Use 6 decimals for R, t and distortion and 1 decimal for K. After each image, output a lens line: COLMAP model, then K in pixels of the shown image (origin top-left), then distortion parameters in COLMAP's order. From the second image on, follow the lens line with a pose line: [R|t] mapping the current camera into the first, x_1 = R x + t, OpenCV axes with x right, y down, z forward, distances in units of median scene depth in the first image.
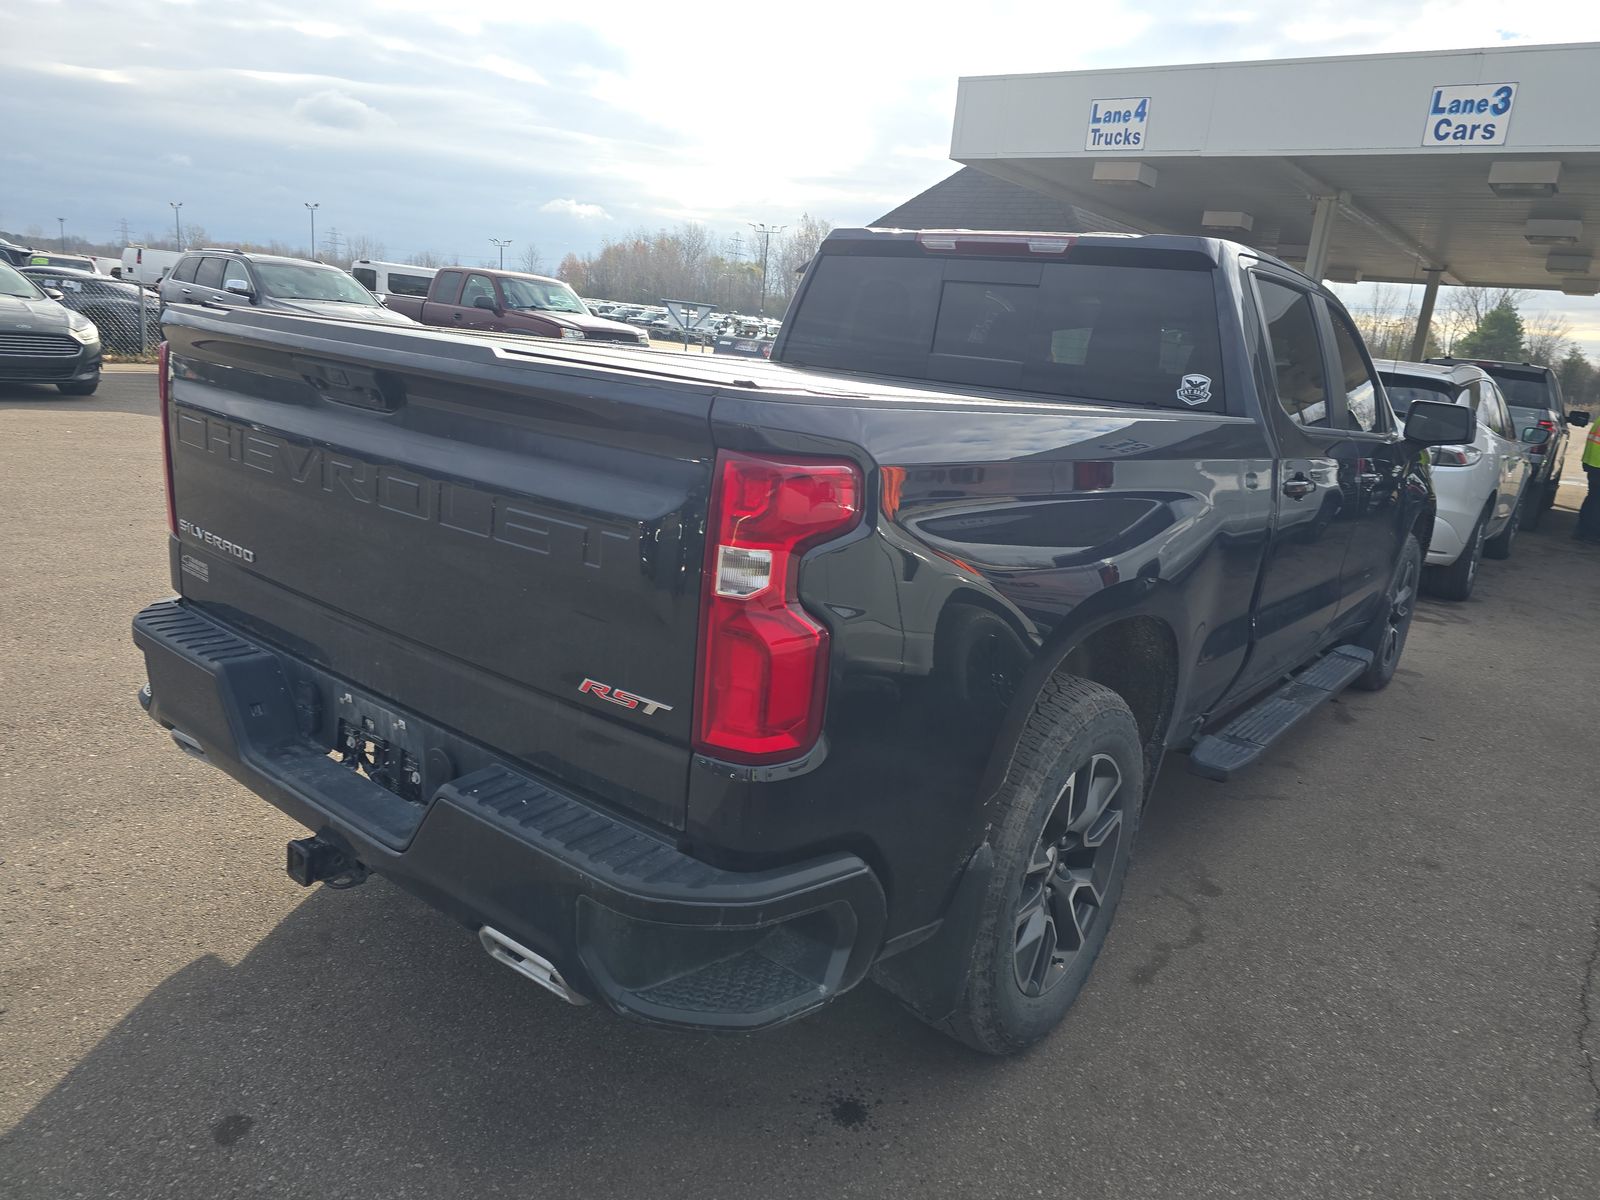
lens RADIAL K [[1125.9, 0, 796.0], [0, 1125.9, 565.6], [0, 0, 1]] dist [0.002677, 0.001008]
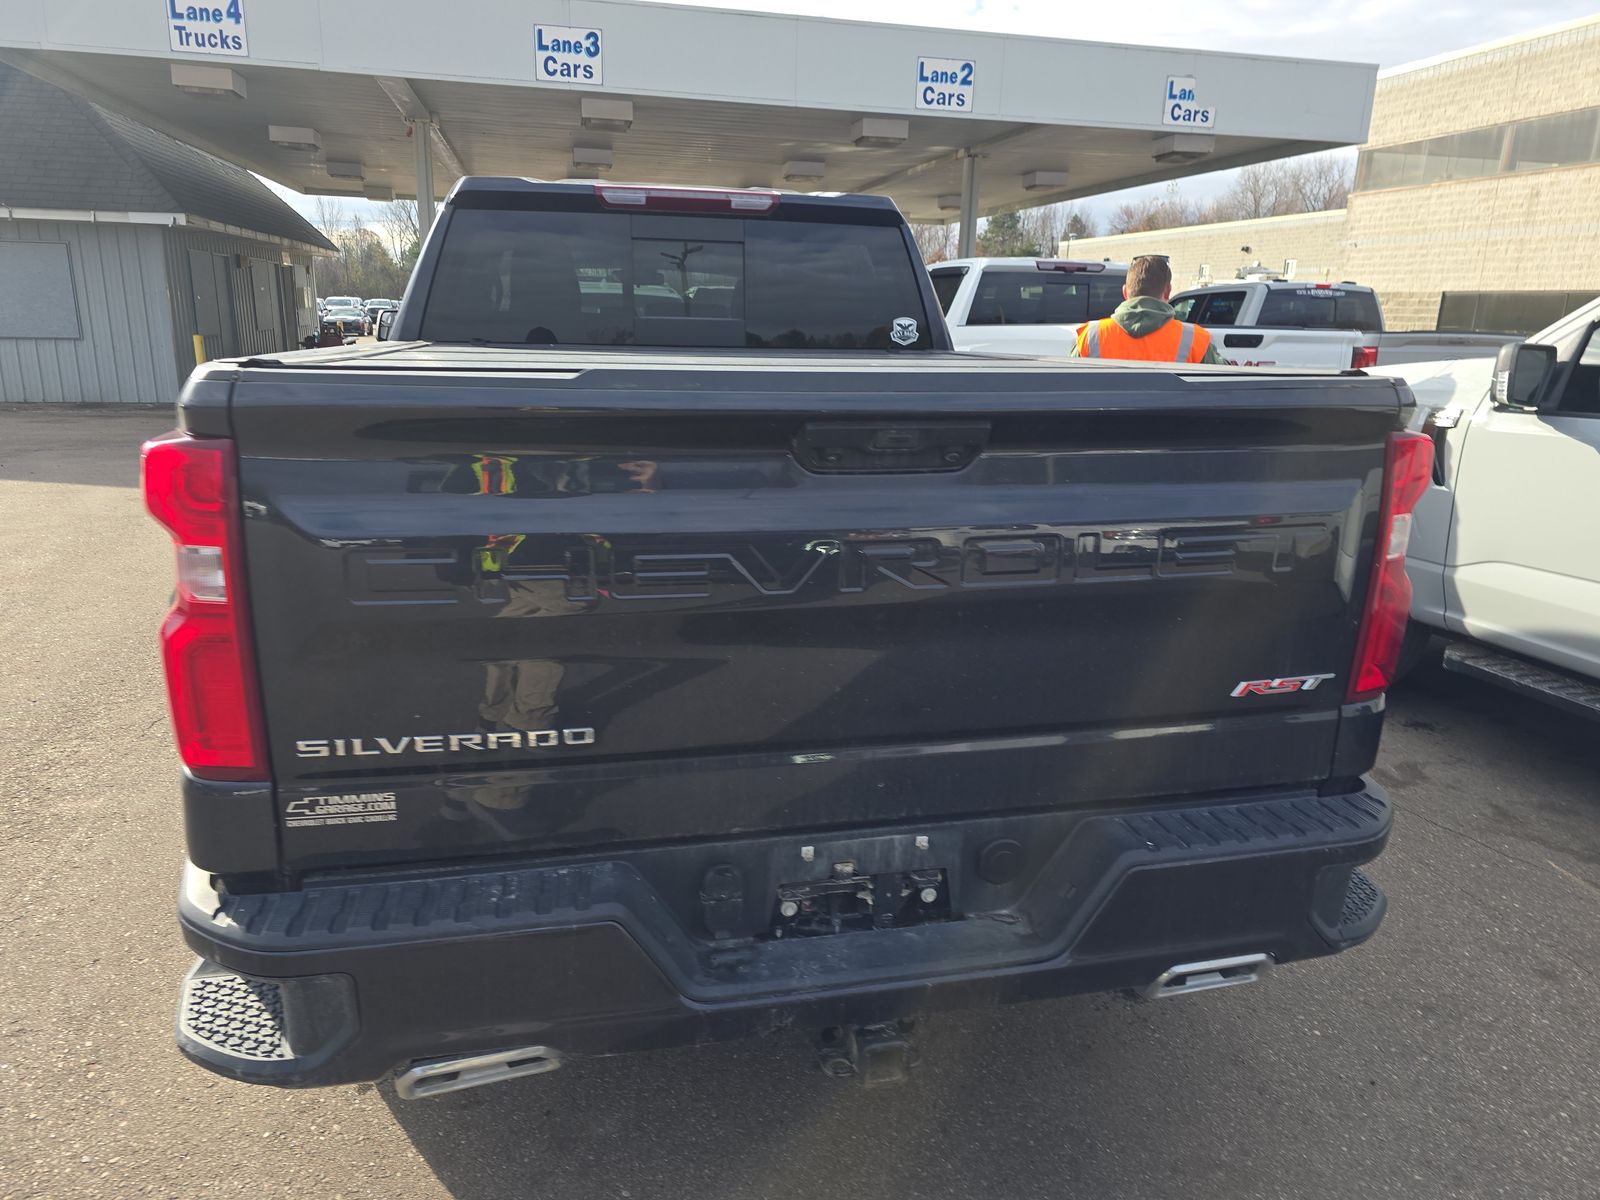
lens RADIAL K [[1065.3, 0, 816.6], [0, 1065.3, 591.5], [0, 0, 1]] dist [0.053565, -0.048462]
pose [[0.626913, -0.274392, 0.729170, -0.187302], [0.195143, 0.961396, 0.194004, -0.041363], [-0.754254, 0.020669, 0.656257, 0.110284]]
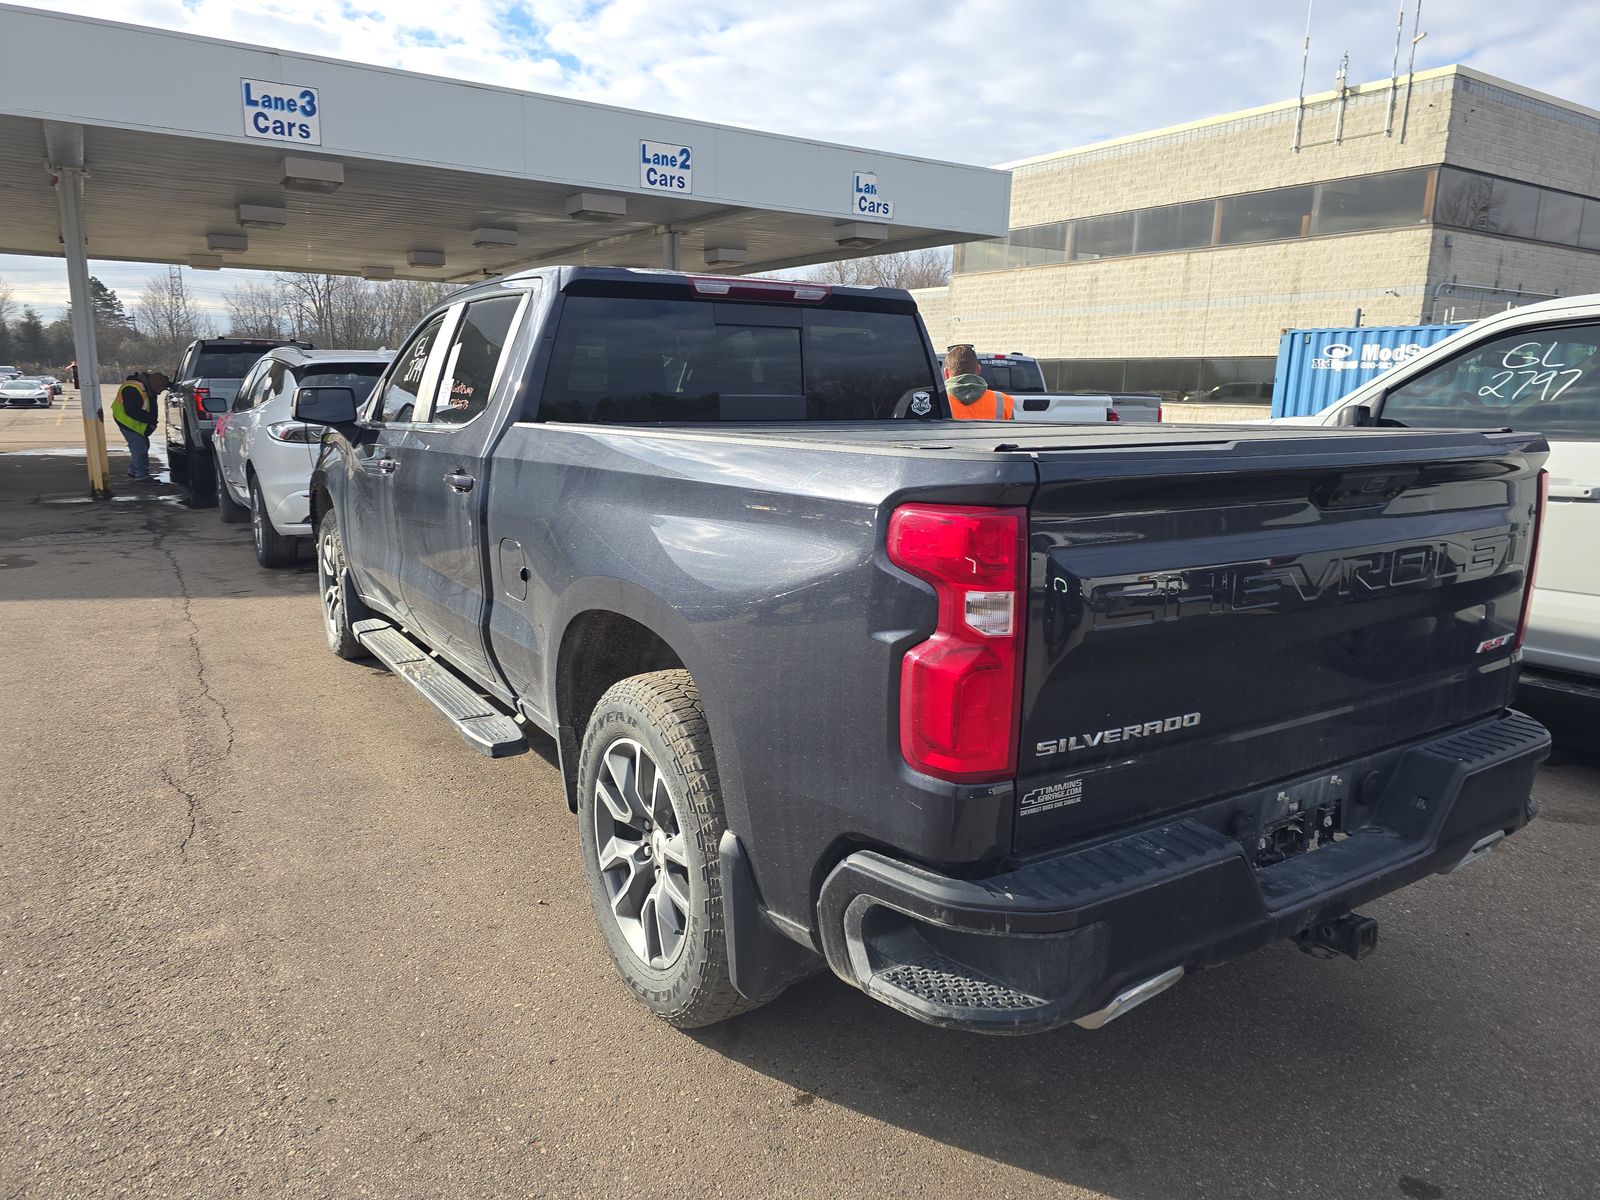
lens RADIAL K [[1065.3, 0, 816.6], [0, 1065.3, 591.5], [0, 0, 1]] dist [0.053565, -0.048462]
pose [[0.321171, -0.269501, 0.907864, -0.292076], [0.208150, 0.955299, 0.209946, -0.075208], [-0.923863, 0.121543, 0.362911, 0.216006]]
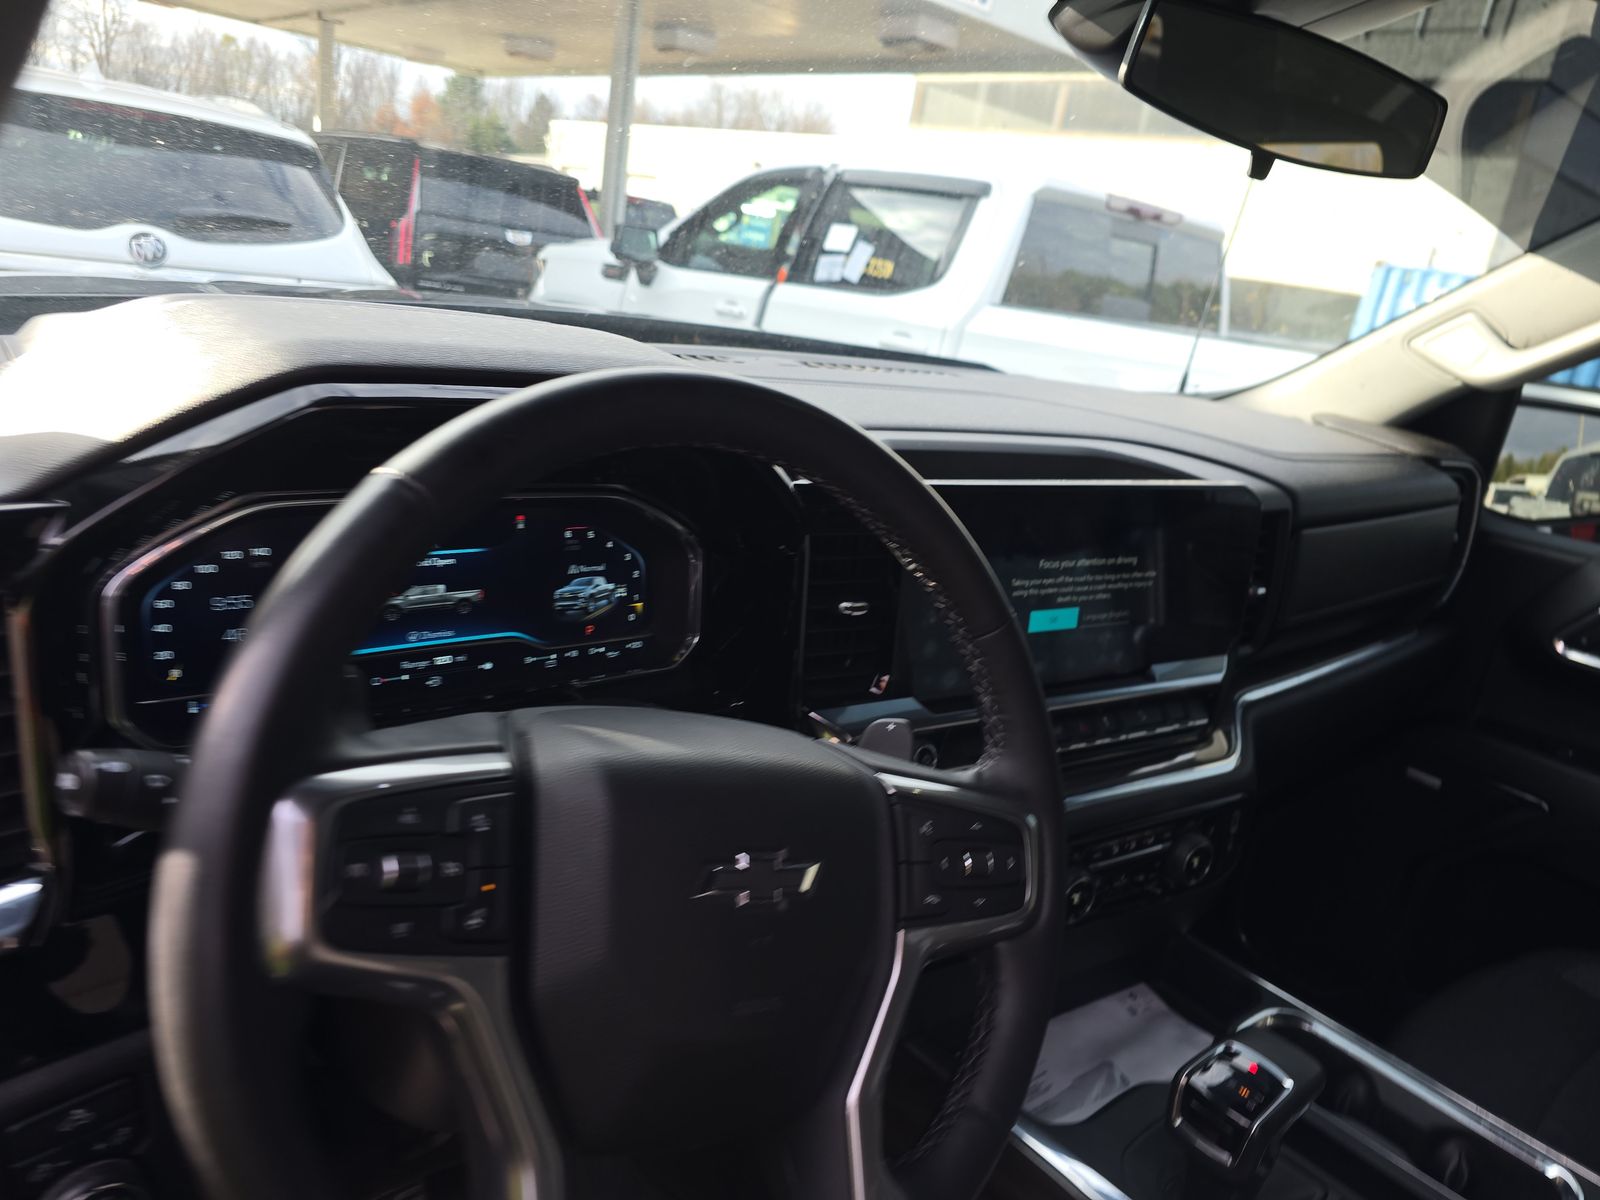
lens RADIAL K [[1082.2, 0, 800.0], [0, 1082.2, 600.0], [0, 0, 1]] dist [-0.000027, -0.003666]
pose [[0.219276, -0.362201, 0.905941, 0.110351], [0.071034, 0.932001, 0.355427, -0.100895], [-0.973074, -0.013584, 0.230094, 0.528012]]
